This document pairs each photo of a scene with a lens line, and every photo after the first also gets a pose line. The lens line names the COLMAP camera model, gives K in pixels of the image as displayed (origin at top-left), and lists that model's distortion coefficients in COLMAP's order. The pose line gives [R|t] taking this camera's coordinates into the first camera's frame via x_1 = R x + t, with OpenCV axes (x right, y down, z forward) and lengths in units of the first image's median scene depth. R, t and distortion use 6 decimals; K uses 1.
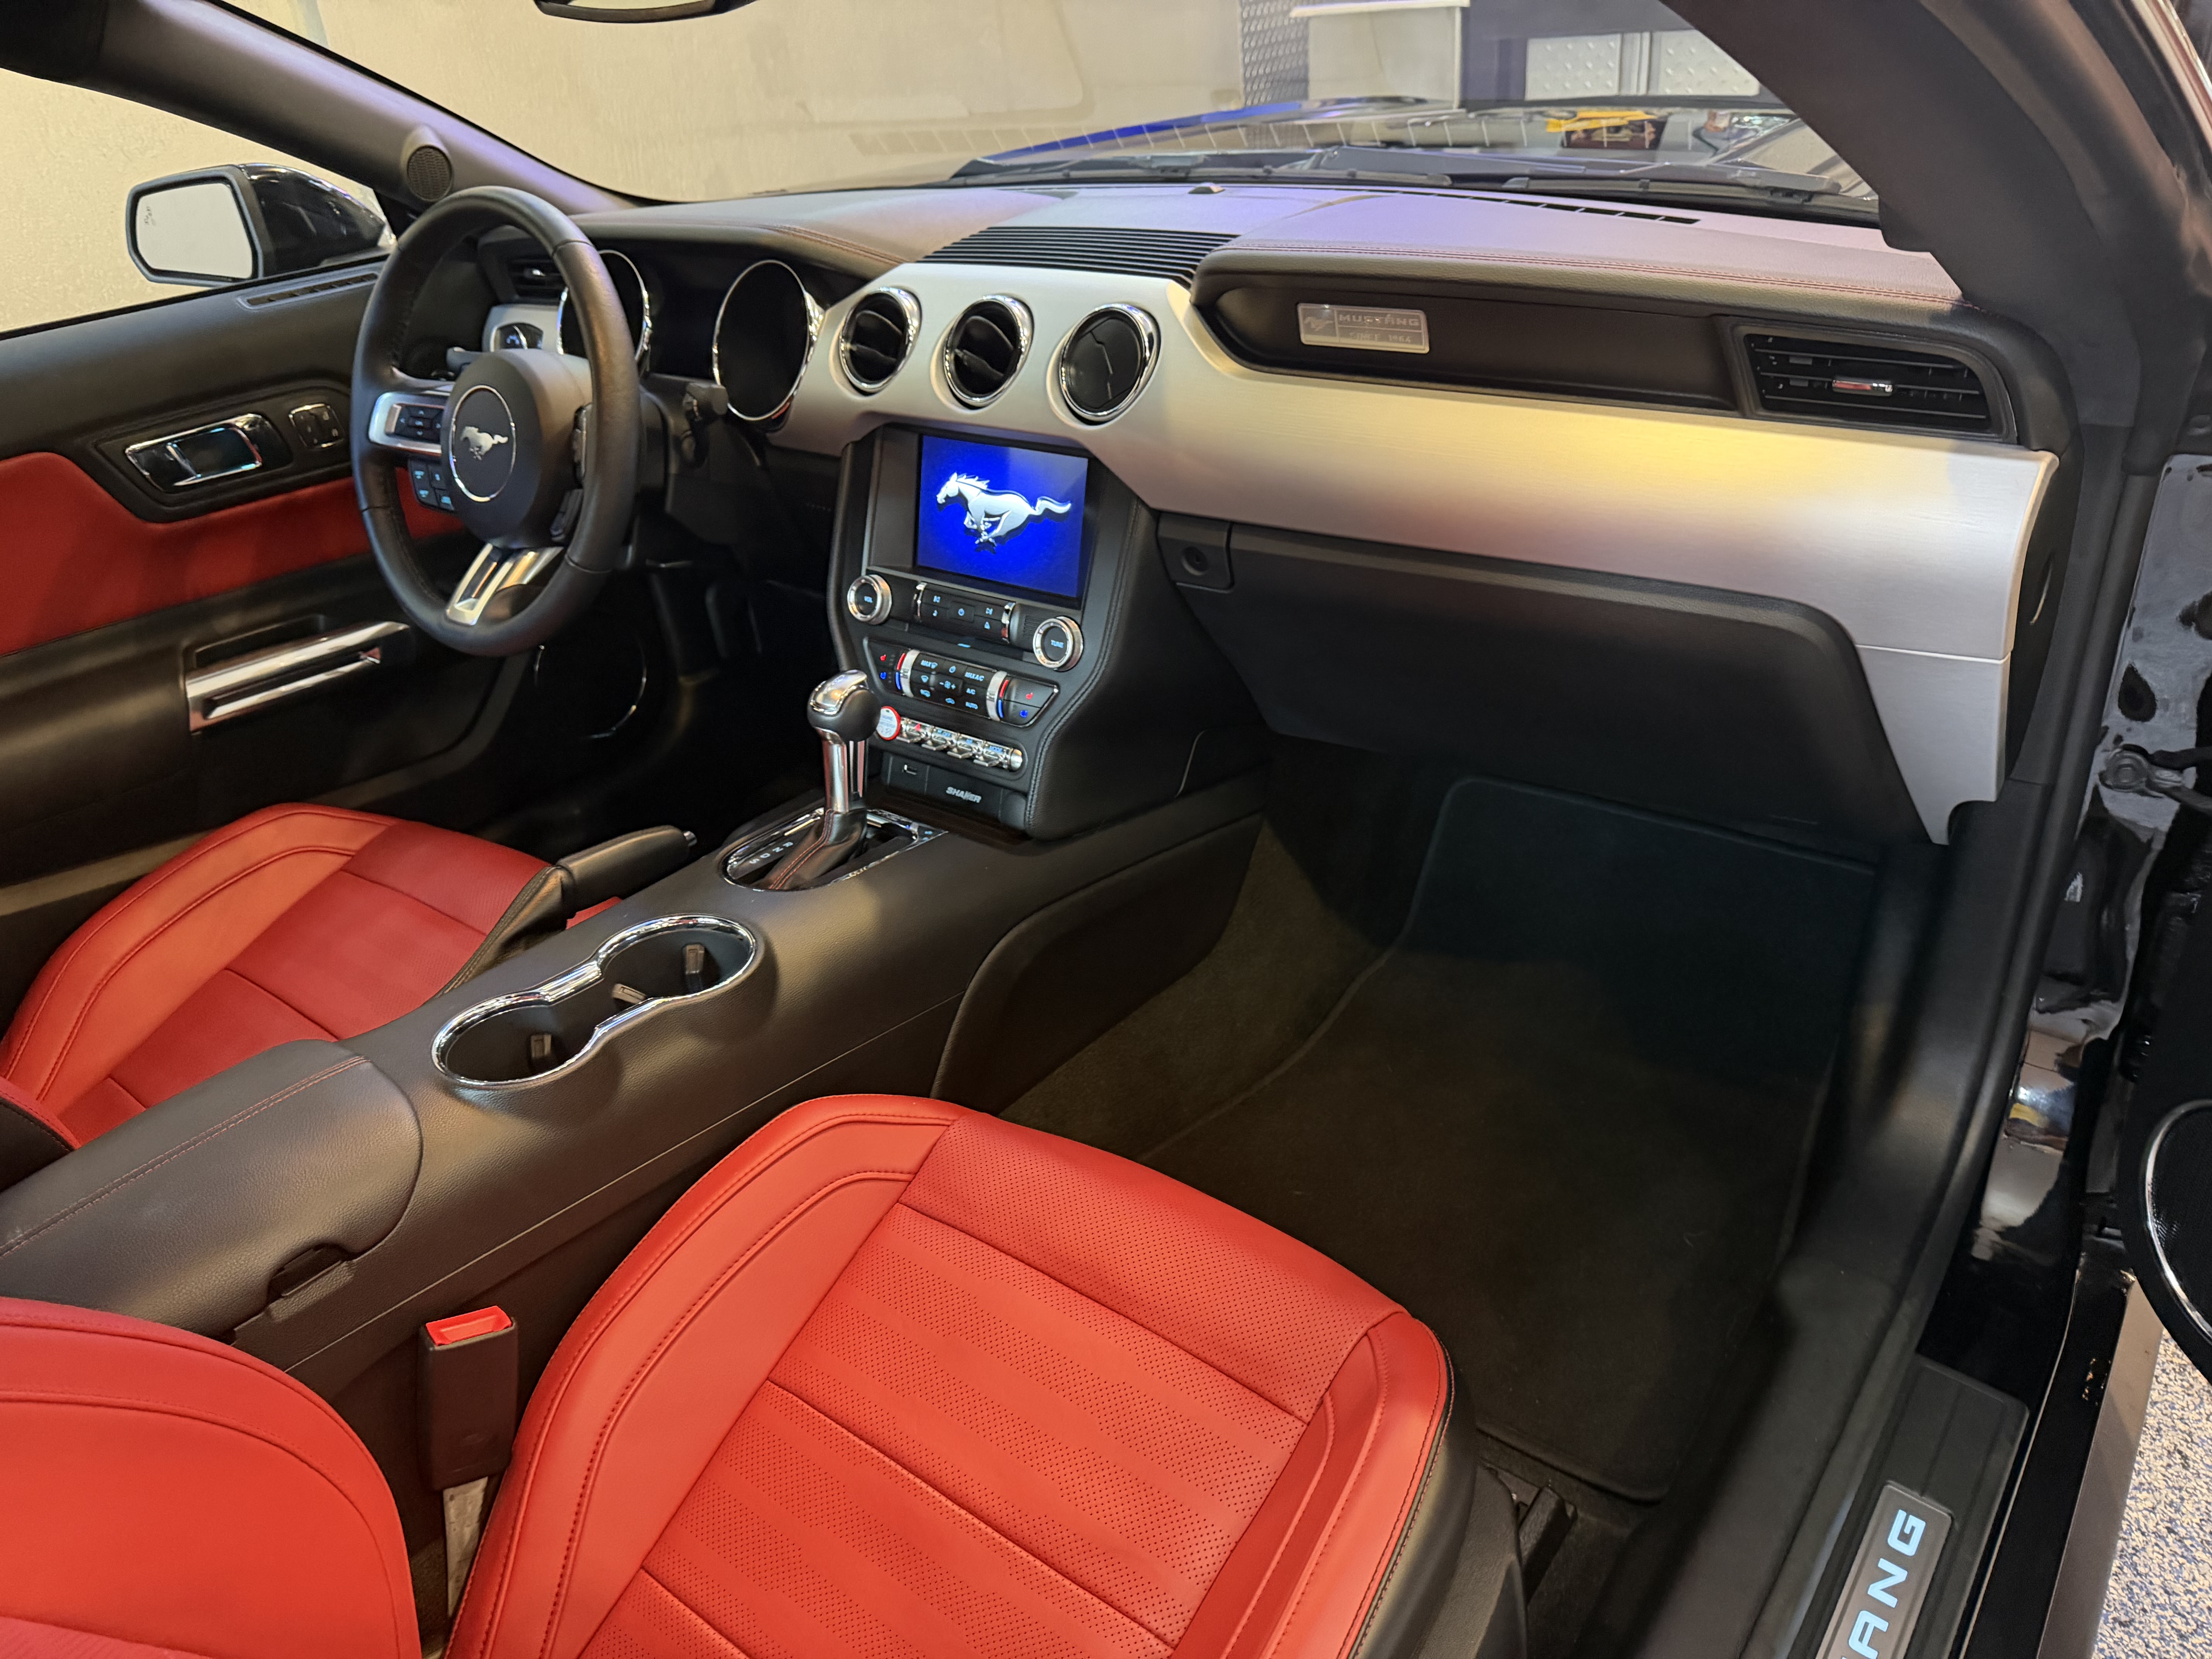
lens RADIAL K [[1499.1, 0, 1107.4], [0, 1499.1, 869.1], [0, 0, 1]] dist [0.024651, -0.036366]
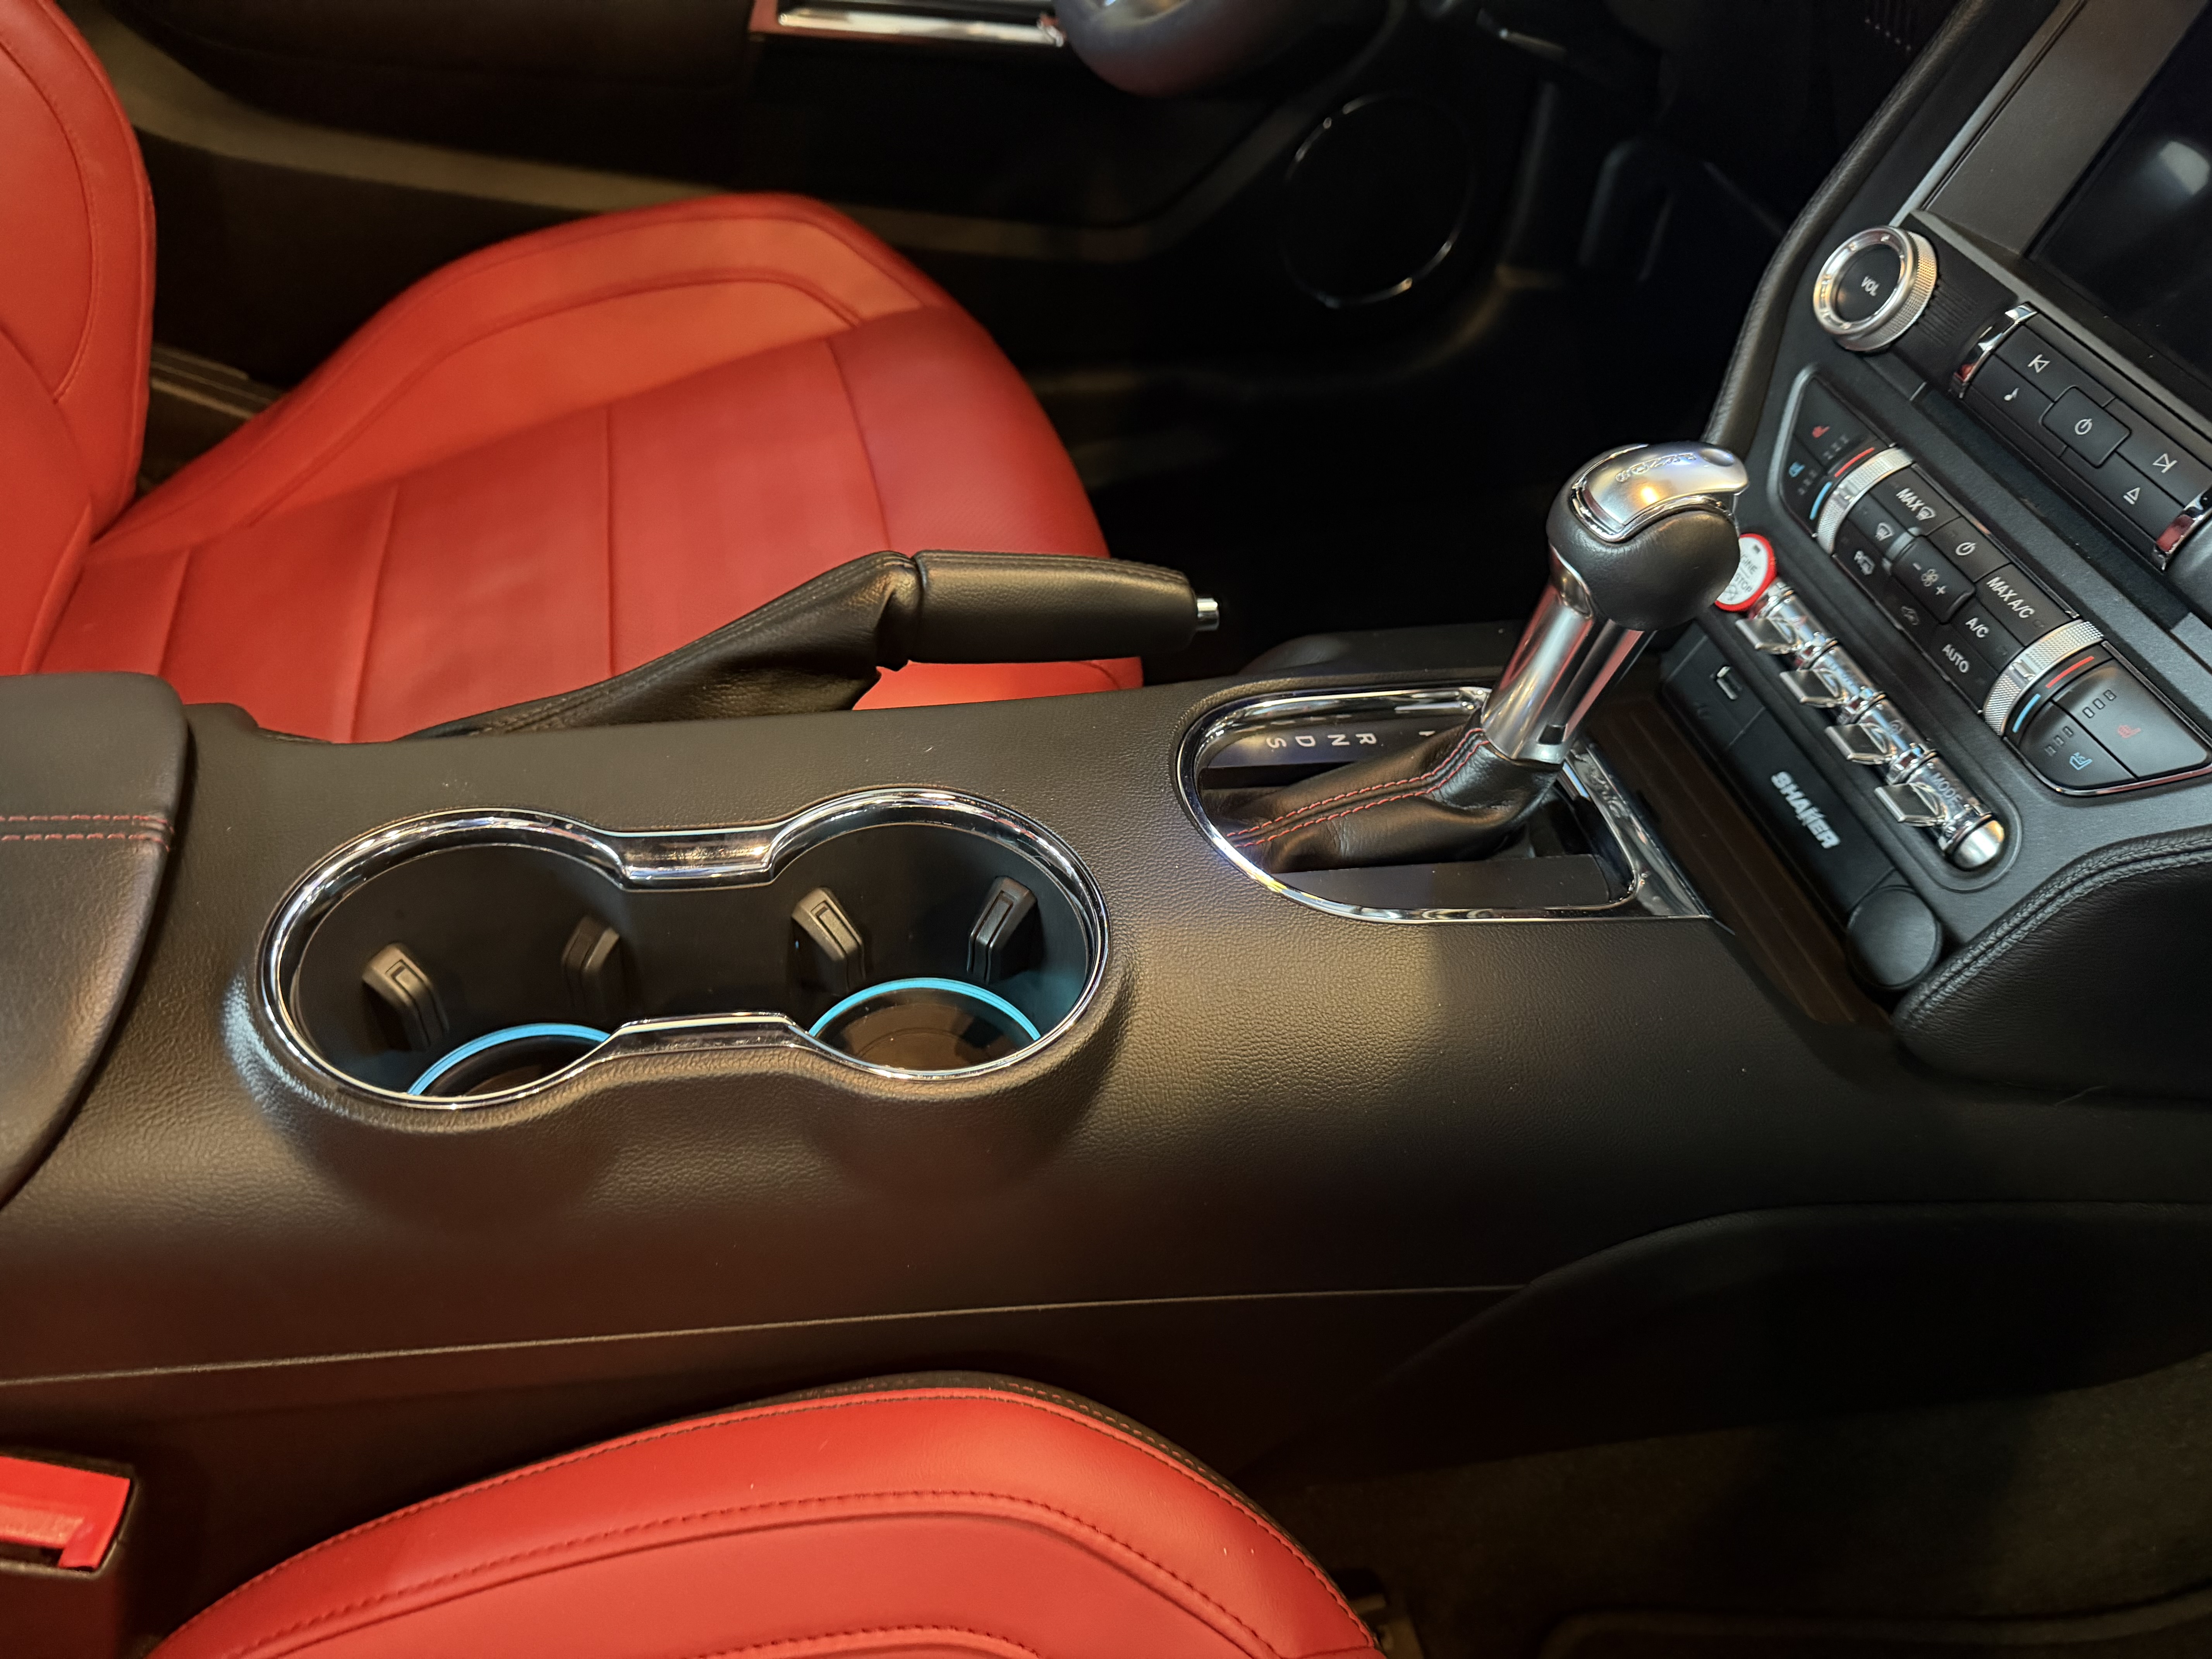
lens RADIAL K [[1601.6, 0, 1106.0], [0, 1601.6, 829.5], [0, 0, 1]] dist [0.037554, -0.059232]
pose [[0.767672, 0.539005, -0.346632, -0.089026], [-0.451227, 0.838717, 0.304872, -0.097317], [0.455054, -0.077632, 0.887073, 0.514198]]
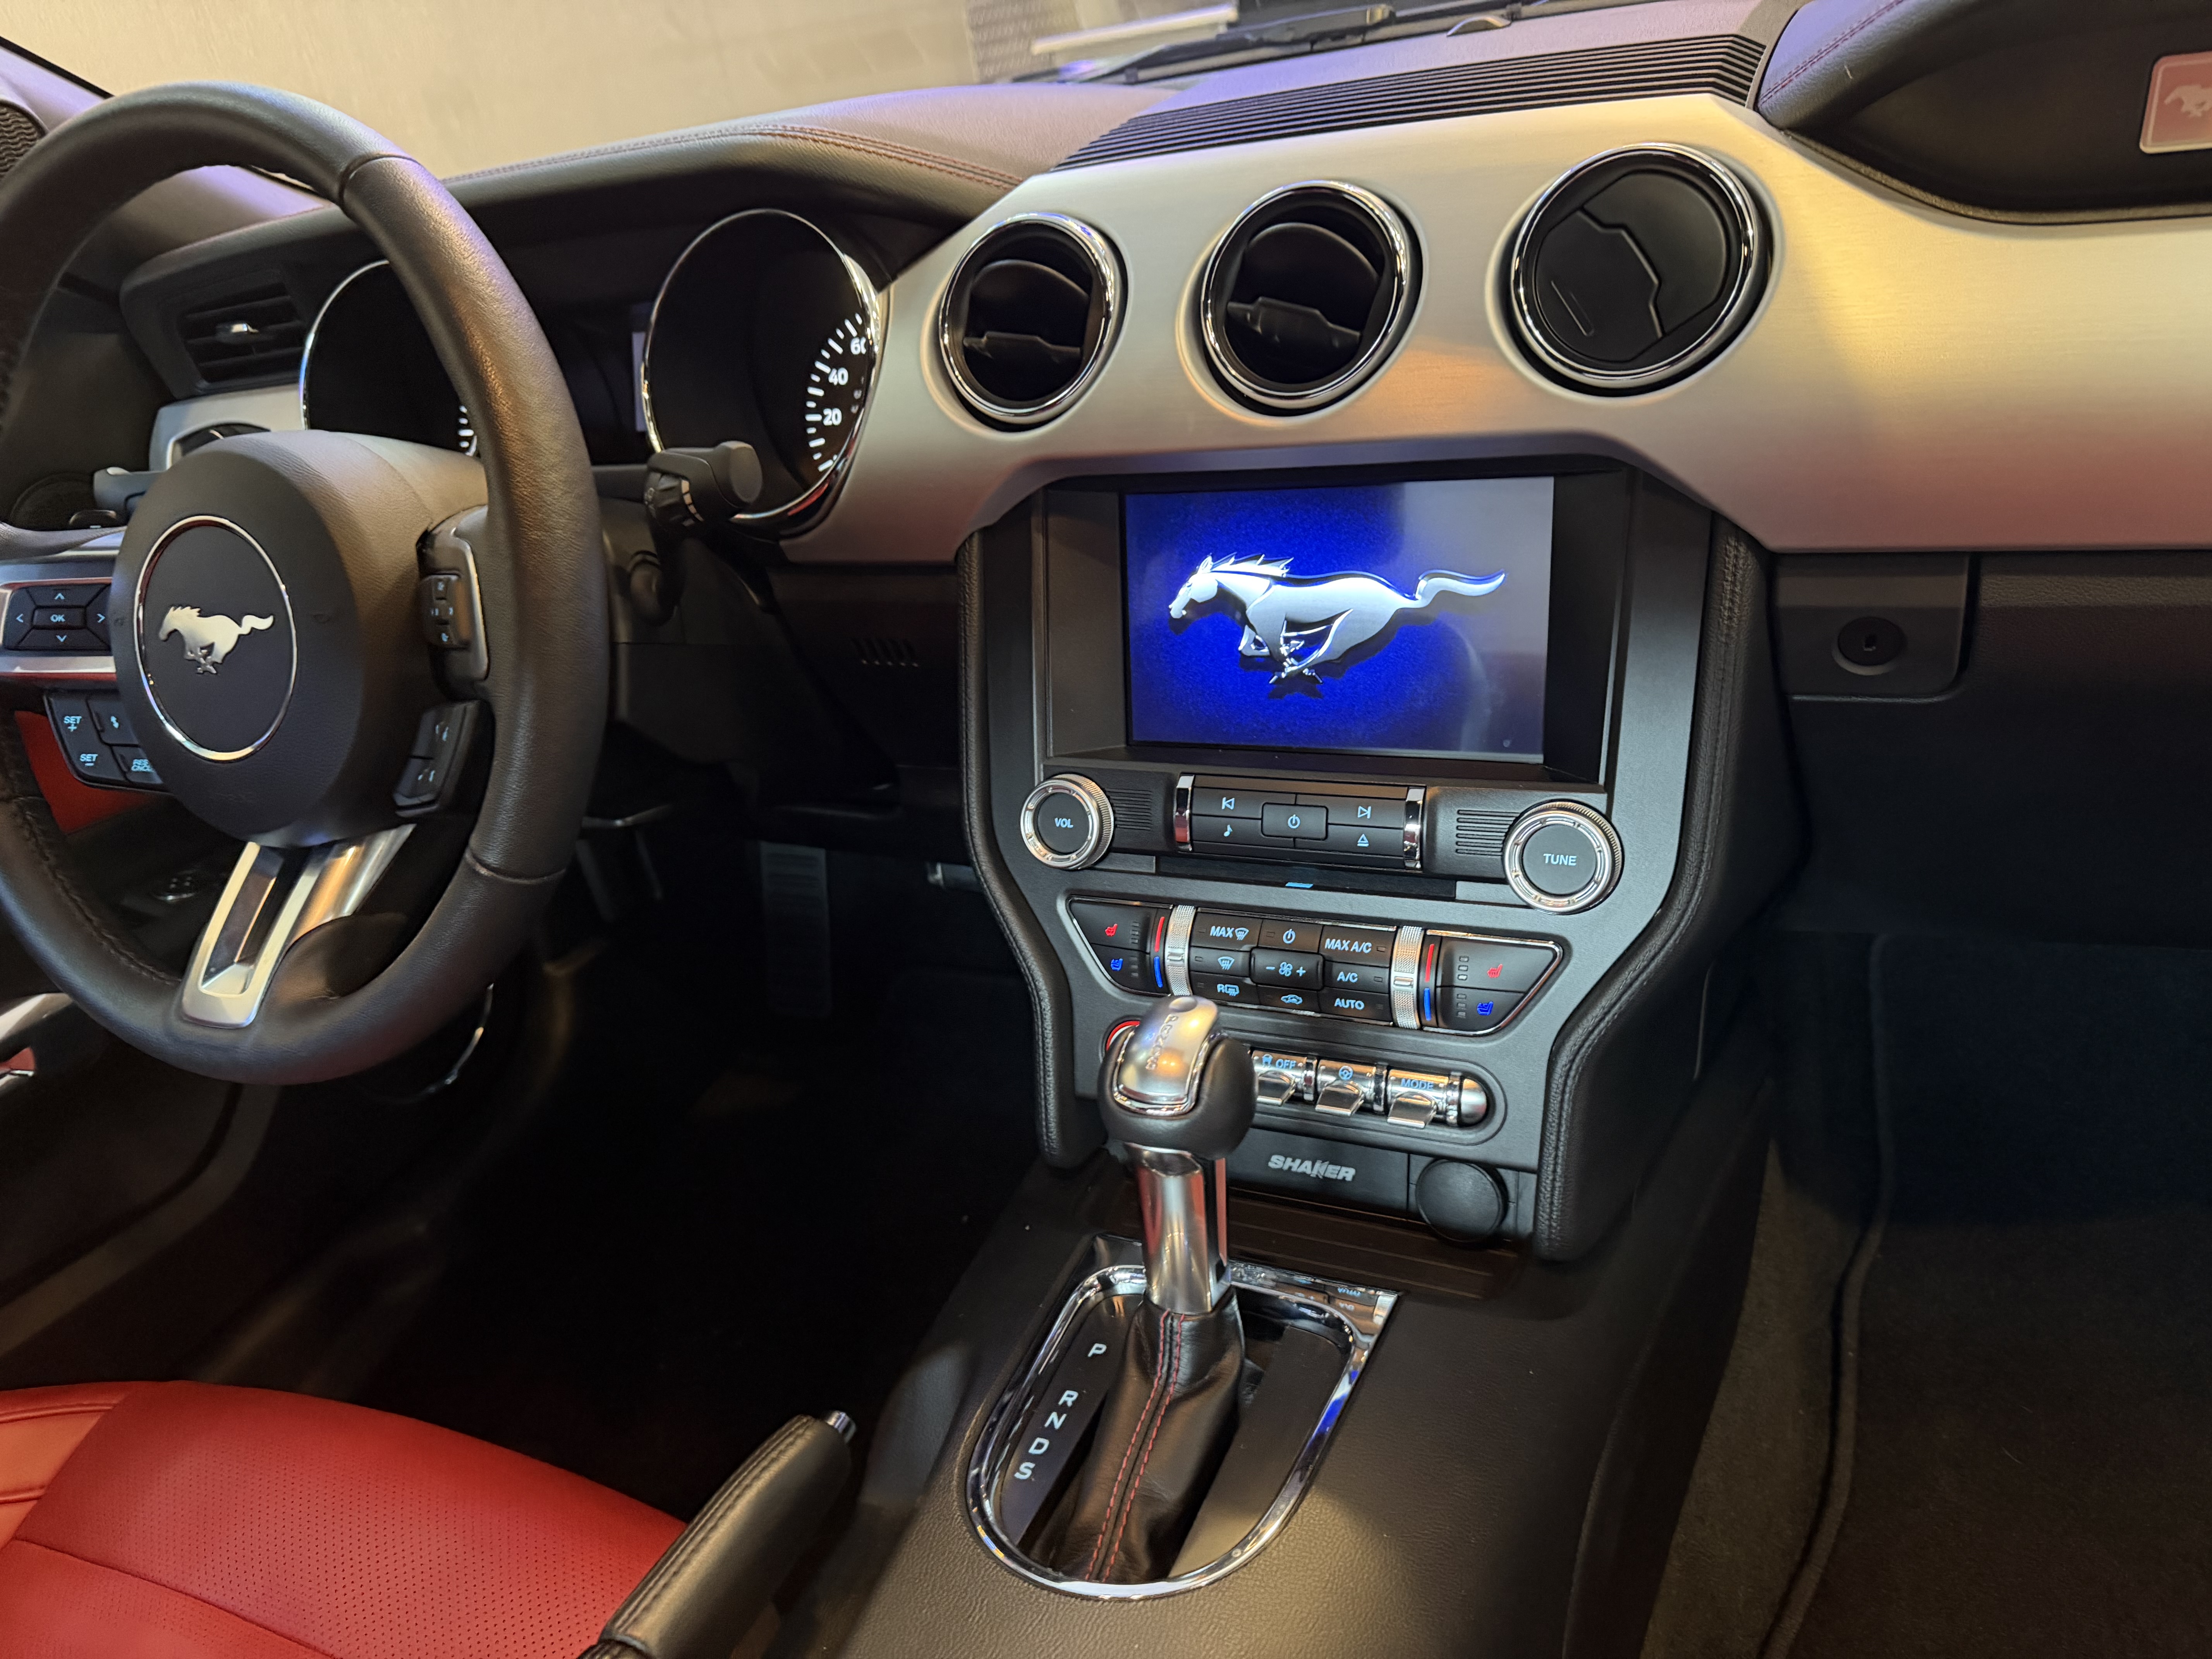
lens RADIAL K [[1562.2, 0, 1106.0], [0, 1562.2, 829.5], [0, 0, 1]] dist [0.034218, -0.042881]
pose [[0.972061, -0.169352, 0.162535, -0.236603], [0.183799, 0.979841, -0.078294, -0.136555], [-0.145999, 0.105980, 0.983592, 0.489443]]
